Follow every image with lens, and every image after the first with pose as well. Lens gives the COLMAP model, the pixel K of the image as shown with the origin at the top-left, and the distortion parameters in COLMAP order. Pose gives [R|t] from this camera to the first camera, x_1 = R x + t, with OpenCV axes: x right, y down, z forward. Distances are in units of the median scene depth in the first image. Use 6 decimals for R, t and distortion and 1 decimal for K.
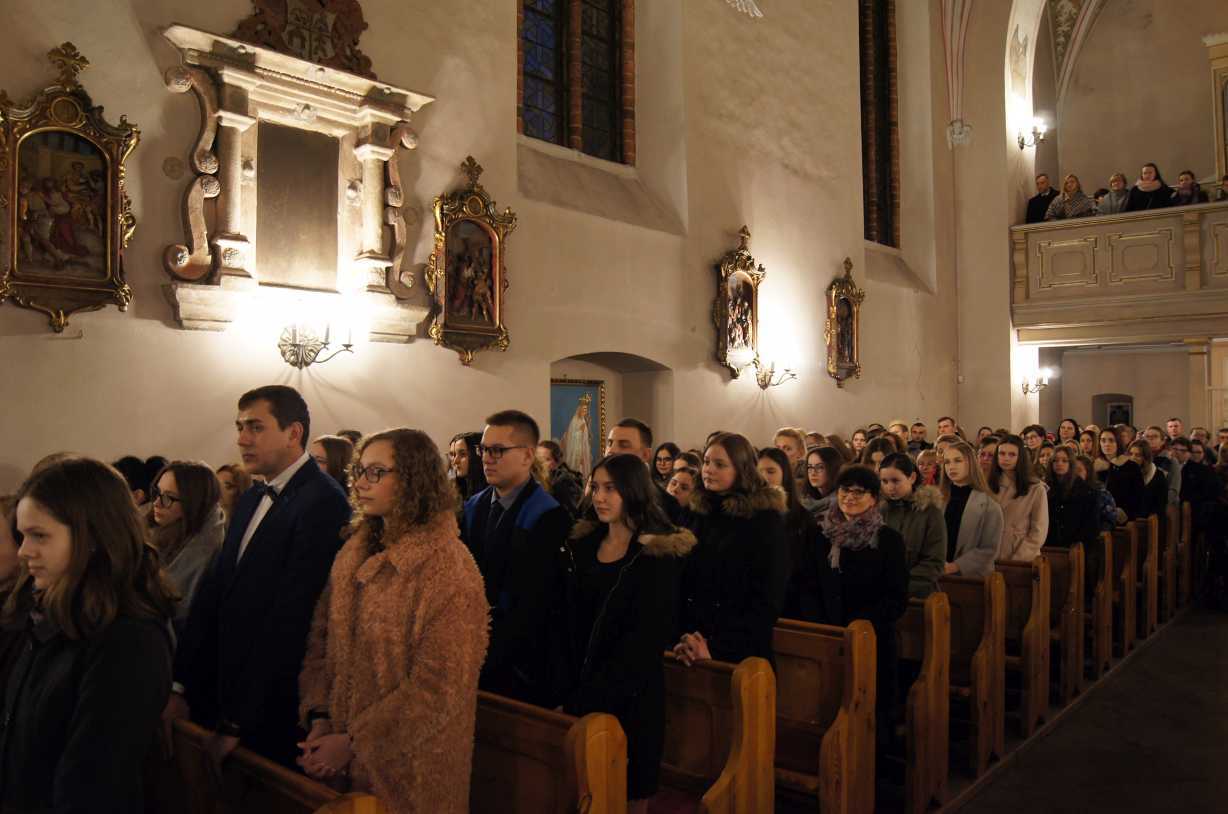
lens RADIAL K [[951.3, 0, 582.1], [0, 951.3, 409.5], [0, 0, 1]] dist [-0.077133, 0.004614]
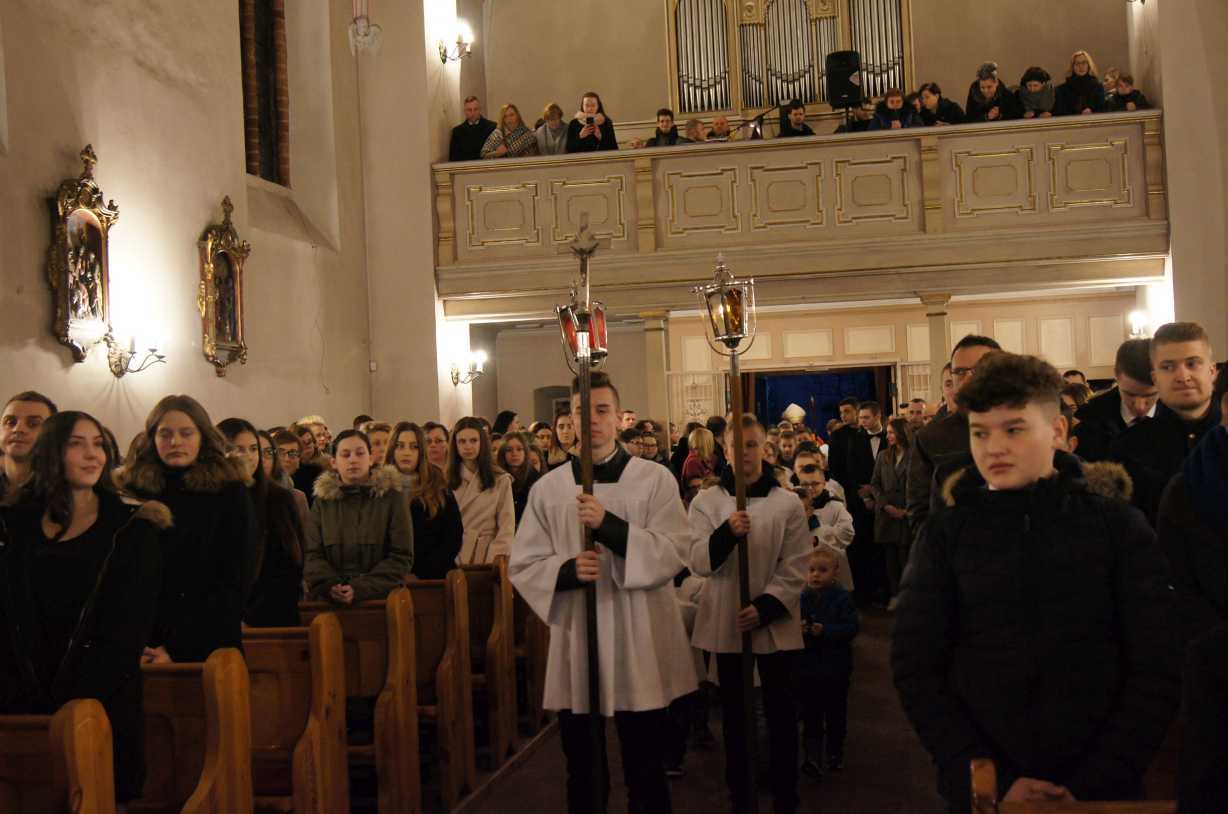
lens RADIAL K [[1513.7, 0, 596.0], [0, 1513.7, 381.9], [0, 0, 1]] dist [-0.037674, -0.006230]
pose [[0.851792, -0.013882, 0.523696, -0.085457], [0.034414, 0.998972, -0.029495, 0.024792], [-0.522748, 0.043146, 0.851395, -0.125148]]
